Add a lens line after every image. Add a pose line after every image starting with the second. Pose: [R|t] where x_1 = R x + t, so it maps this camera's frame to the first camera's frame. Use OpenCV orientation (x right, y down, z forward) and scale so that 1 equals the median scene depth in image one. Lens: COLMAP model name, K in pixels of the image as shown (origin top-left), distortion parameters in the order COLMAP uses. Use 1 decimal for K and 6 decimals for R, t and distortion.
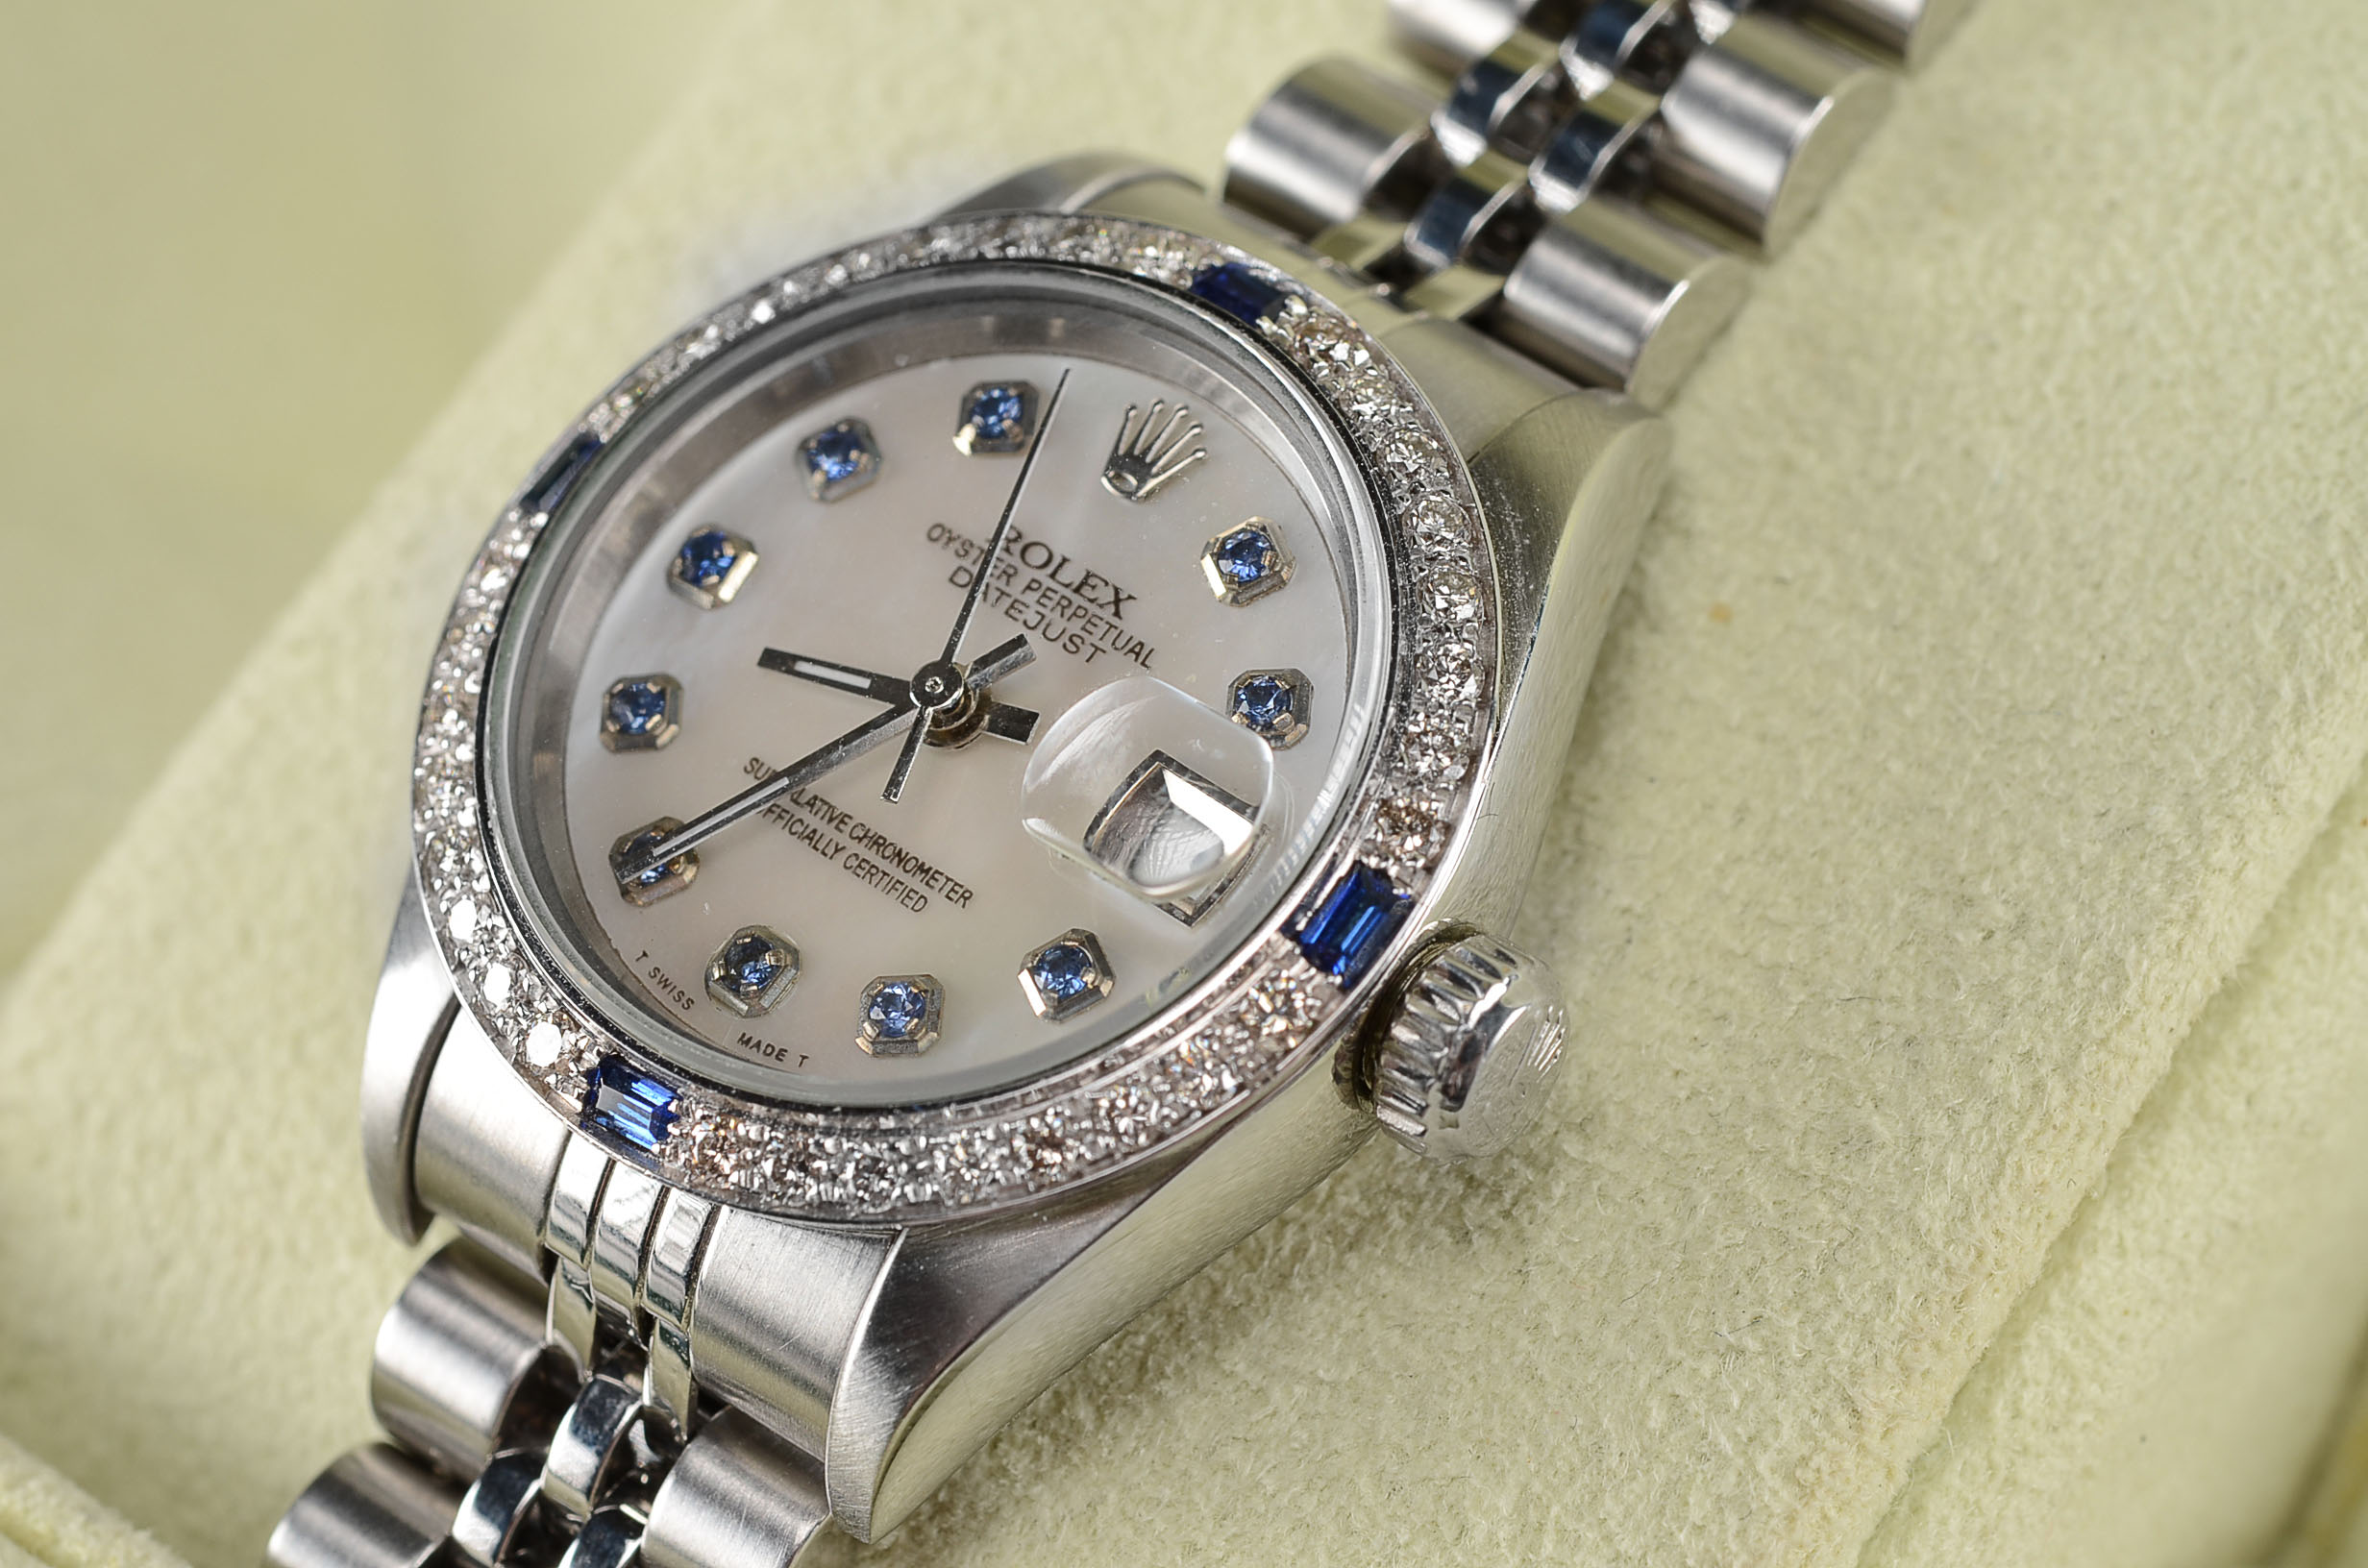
lens RADIAL K [[7385.7, 0, 1173.1], [0, 7385.7, 785.2], [0, 0, 1]] dist [-0.146377, 0.000000]
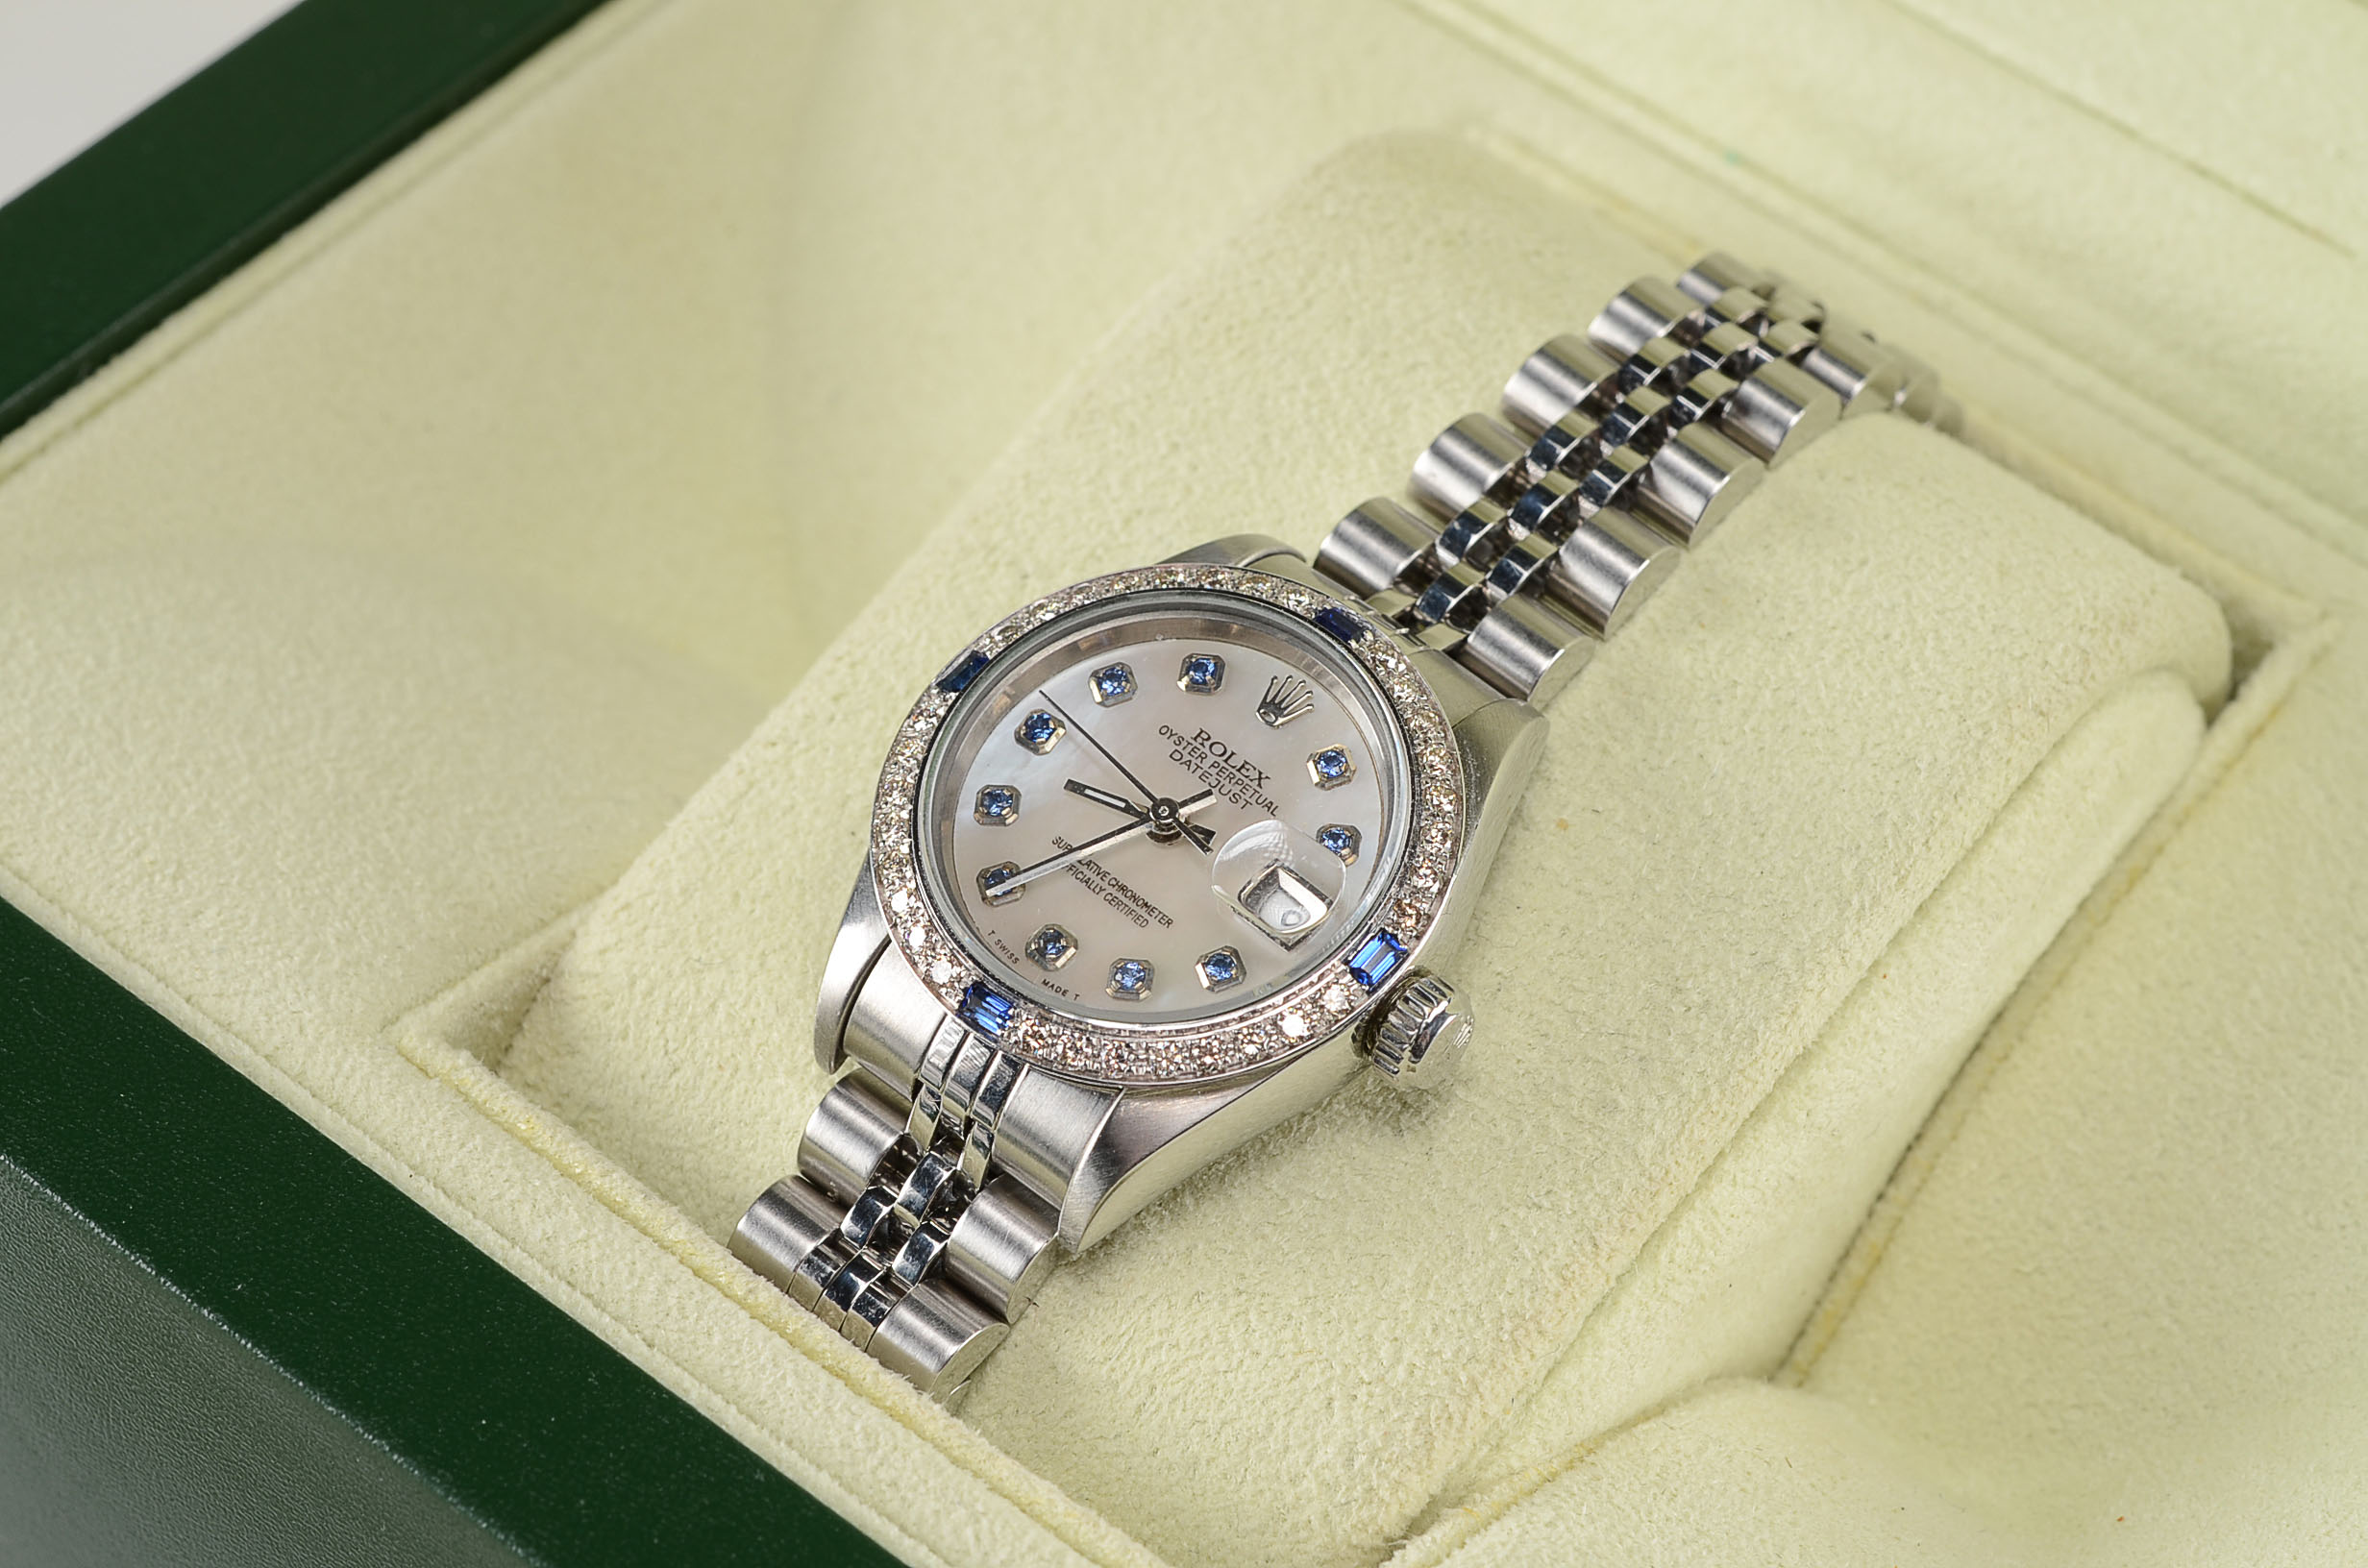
lens RADIAL K [[7385.7, 0, 1189.8], [0, 7385.7, 782.0], [0, 0, 1]] dist [-0.146377, 0.000000]
pose [[0.986423, 0.126222, 0.105060, -0.223299], [-0.123818, 0.991877, -0.029127, 0.033309], [-0.107883, 0.015723, 0.994039, -0.882011]]
